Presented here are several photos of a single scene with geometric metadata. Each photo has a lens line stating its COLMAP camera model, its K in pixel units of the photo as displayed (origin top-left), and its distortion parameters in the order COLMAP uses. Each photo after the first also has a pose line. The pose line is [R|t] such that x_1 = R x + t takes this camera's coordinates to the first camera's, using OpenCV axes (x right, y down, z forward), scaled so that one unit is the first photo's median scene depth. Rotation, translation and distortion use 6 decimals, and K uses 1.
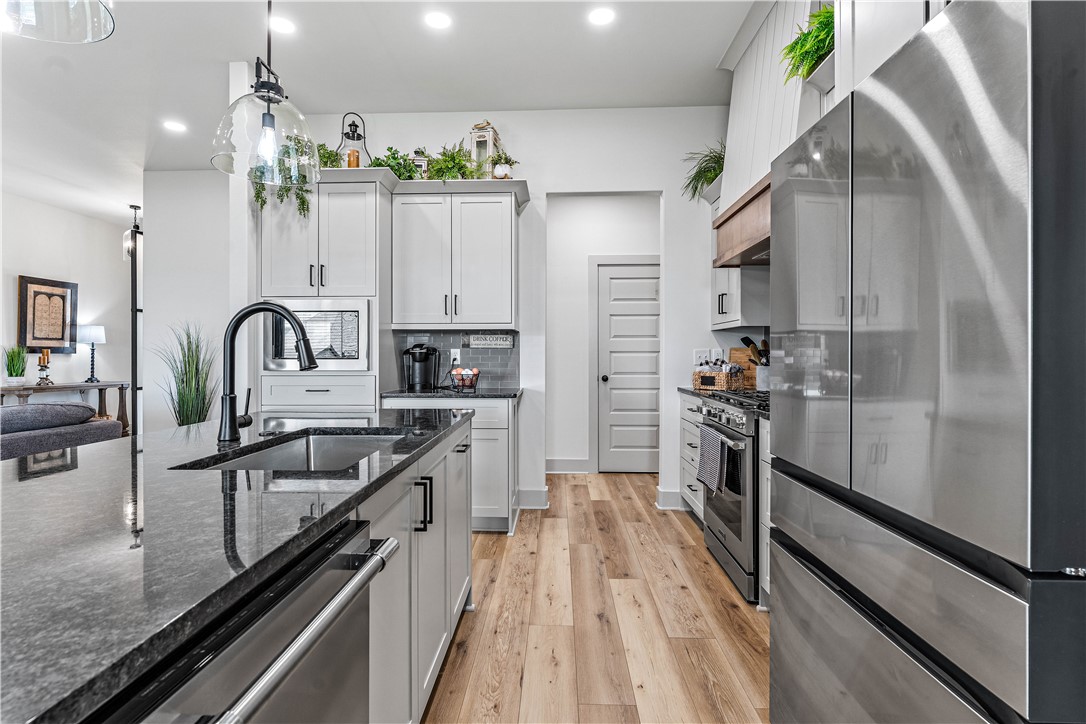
lens RADIAL K [[534.8, 0, 536.7], [0, 534.8, 353.7], [0, 0, 1]] dist [-0.004911, -0.000509]
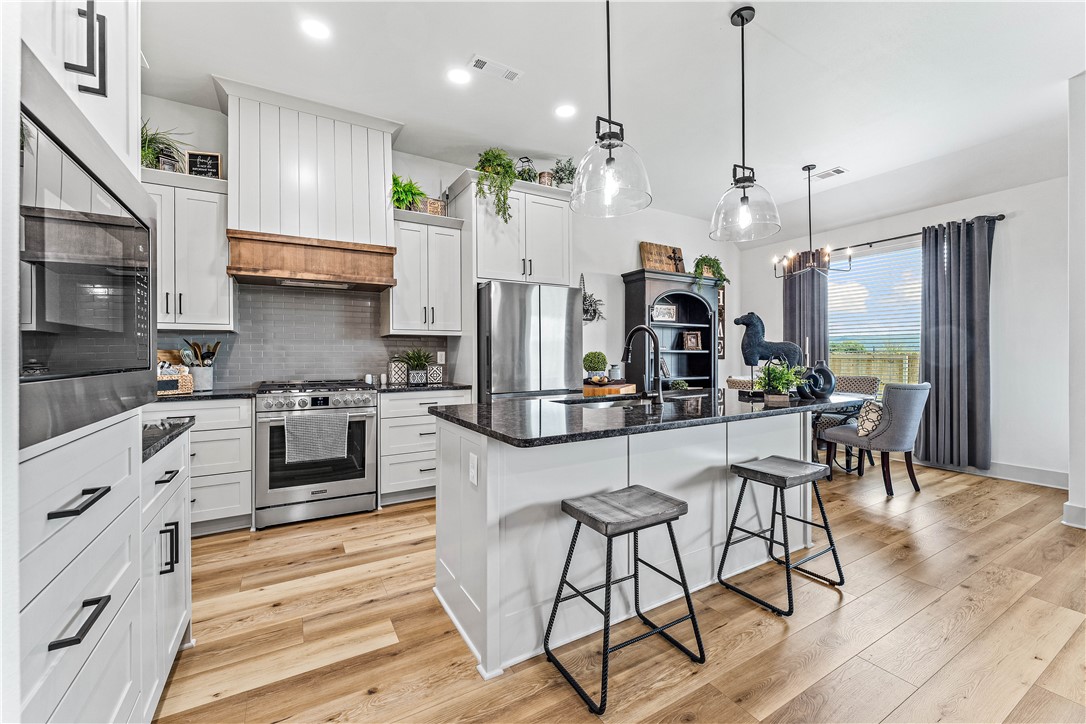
lens RADIAL K [[435.1, 0, 533.4], [0, 435.1, 356.2], [0, 0, 1]] dist [-0.001524, -0.000083]
pose [[-0.531820, 0.000350, 0.846857, -0.623465], [0.003950, 0.999990, 0.002068, 0.002023], [-0.846848, 0.004445, -0.531816, 0.835594]]
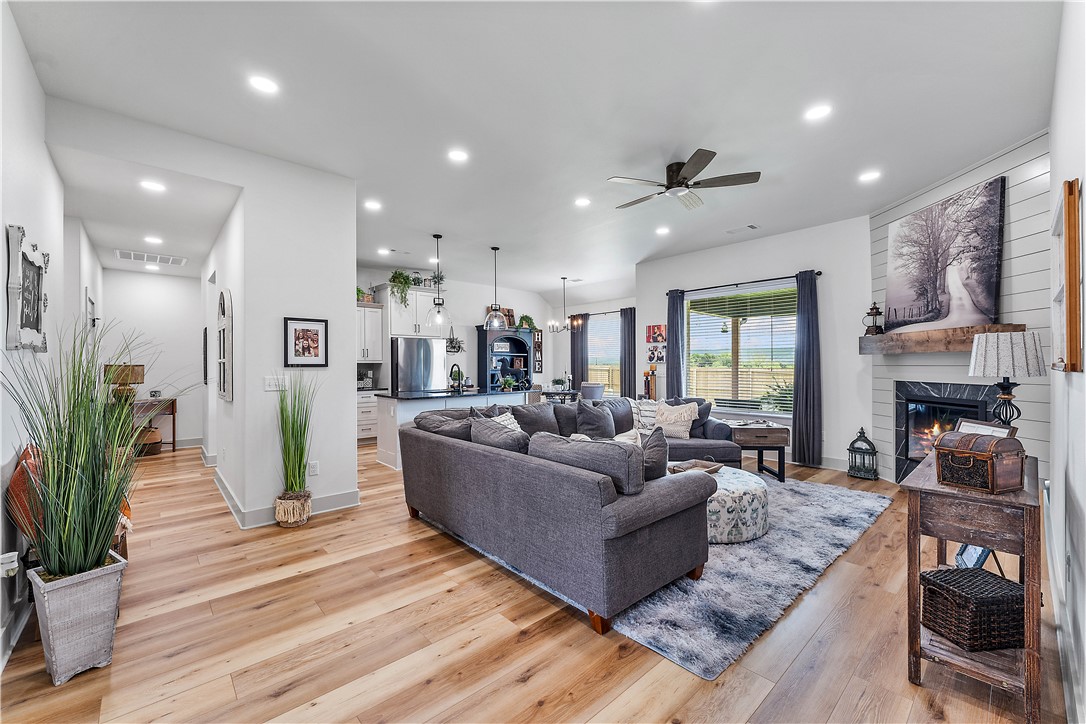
lens RADIAL K [[433.8, 0, 537.3], [0, 433.8, 364.2], [0, 0, 1]] dist [-0.000182, 0.000103]
pose [[-0.697328, 0.005370, 0.716732, -1.569099], [0.005086, 0.999984, -0.002544, -0.030172], [-0.716734, 0.001871, -0.697344, 1.302897]]
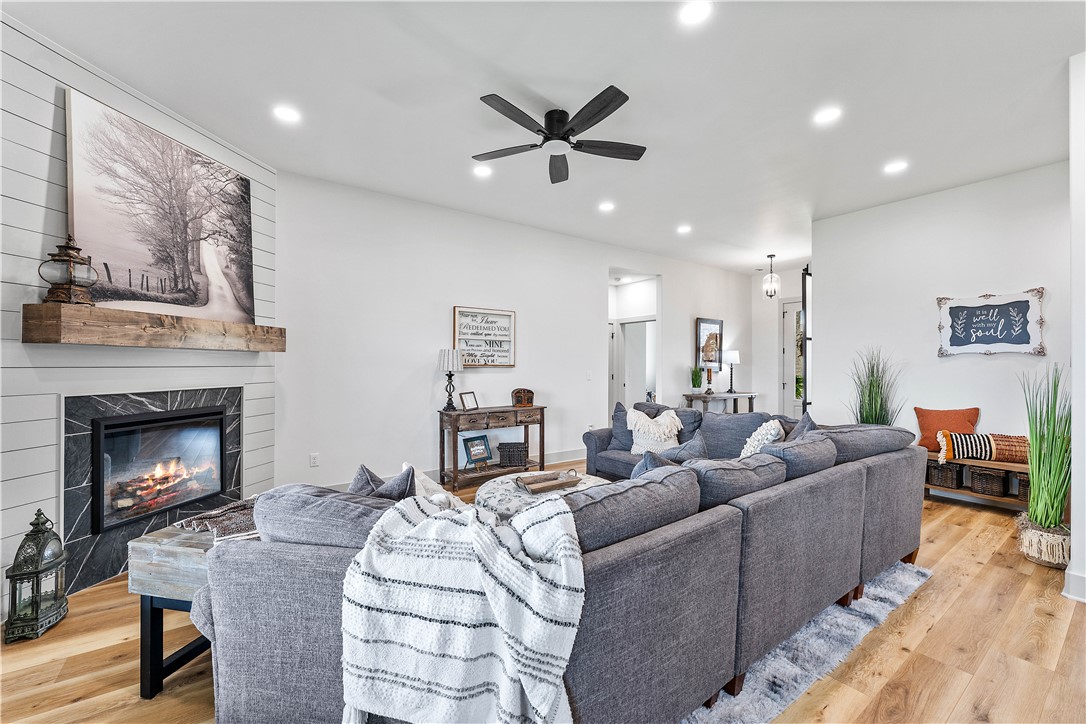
lens RADIAL K [[437.8, 0, 536.4], [0, 437.8, 359.3], [0, 0, 1]] dist [-0.000676, 0.000605]
pose [[0.611507, -0.007288, -0.791205, -0.477969], [-0.002817, 0.999931, -0.011387, -0.030599], [0.791234, 0.009192, 0.611445, -0.126249]]
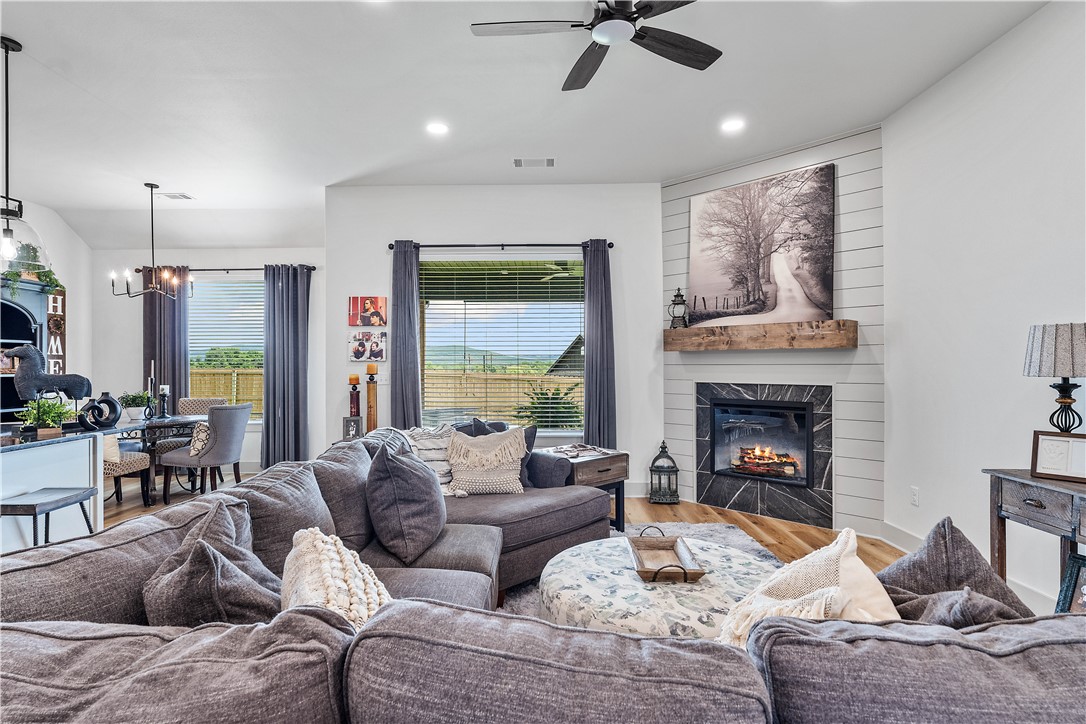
lens RADIAL K [[552.7, 0, 535.5], [0, 552.7, 360.3], [0, 0, 1]] dist [-0.000319, 0.000515]
pose [[-0.999594, 0.006032, -0.027831, -0.971588], [0.006174, 0.999968, -0.005020, -0.030581], [0.027800, -0.005190, -0.999600, 1.040426]]
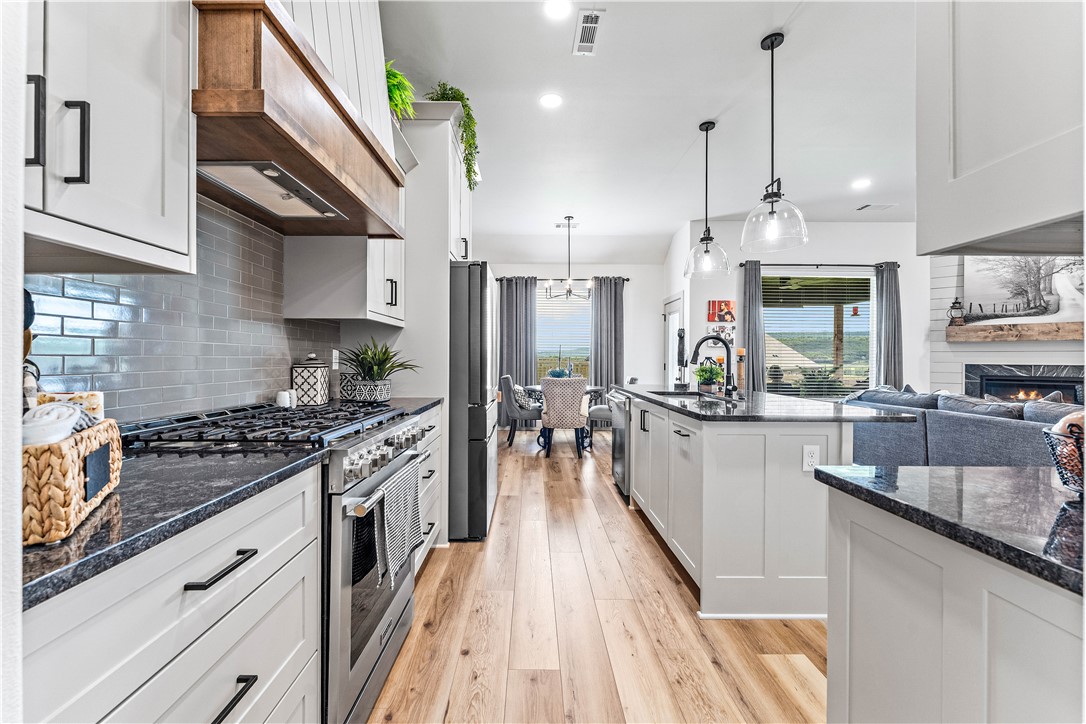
lens RADIAL K [[439.7, 0, 533.1], [0, 439.7, 358.4], [0, 0, 1]] dist [-0.002548, -0.000055]
pose [[-0.999015, -0.004414, -0.044145, 0.143936], [-0.004492, 0.999989, 0.001675, 0.002768], [0.044137, 0.001872, -0.999024, 1.149693]]
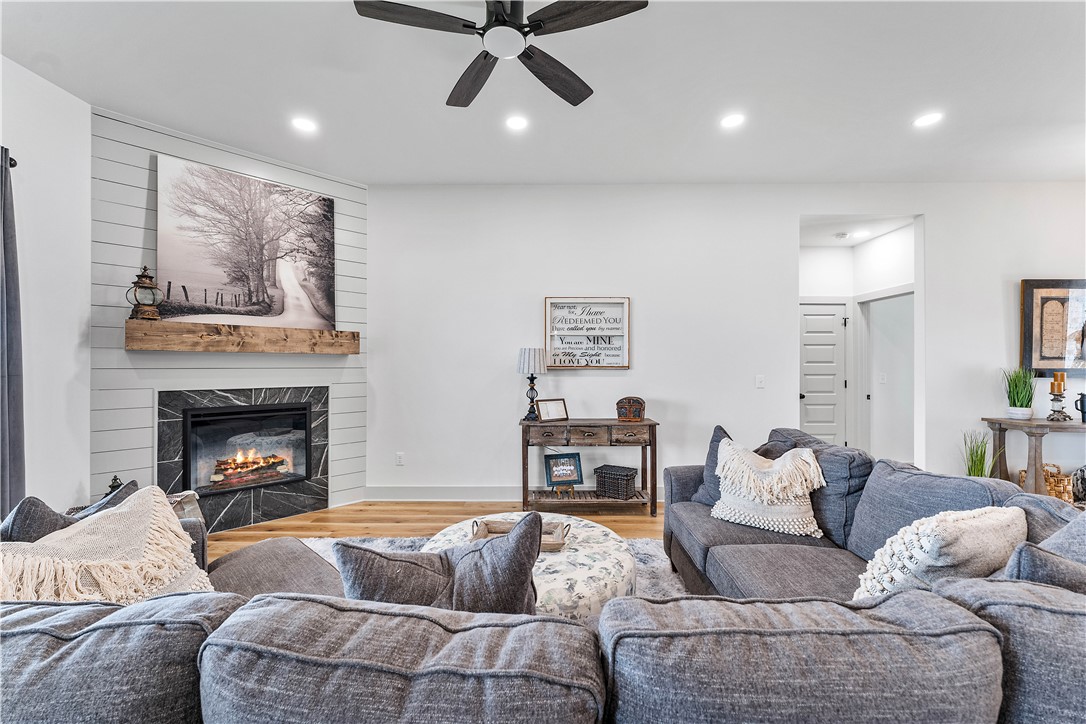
lens RADIAL K [[434.7, 0, 535.7], [0, 434.7, 362.0], [0, 0, 1]] dist [-0.000782, -0.000115]
pose [[0.027302, -0.007885, -0.999596, -0.555451], [-0.000241, 0.999969, -0.007895, -0.030440], [0.999627, 0.000457, 0.027299, 0.409893]]
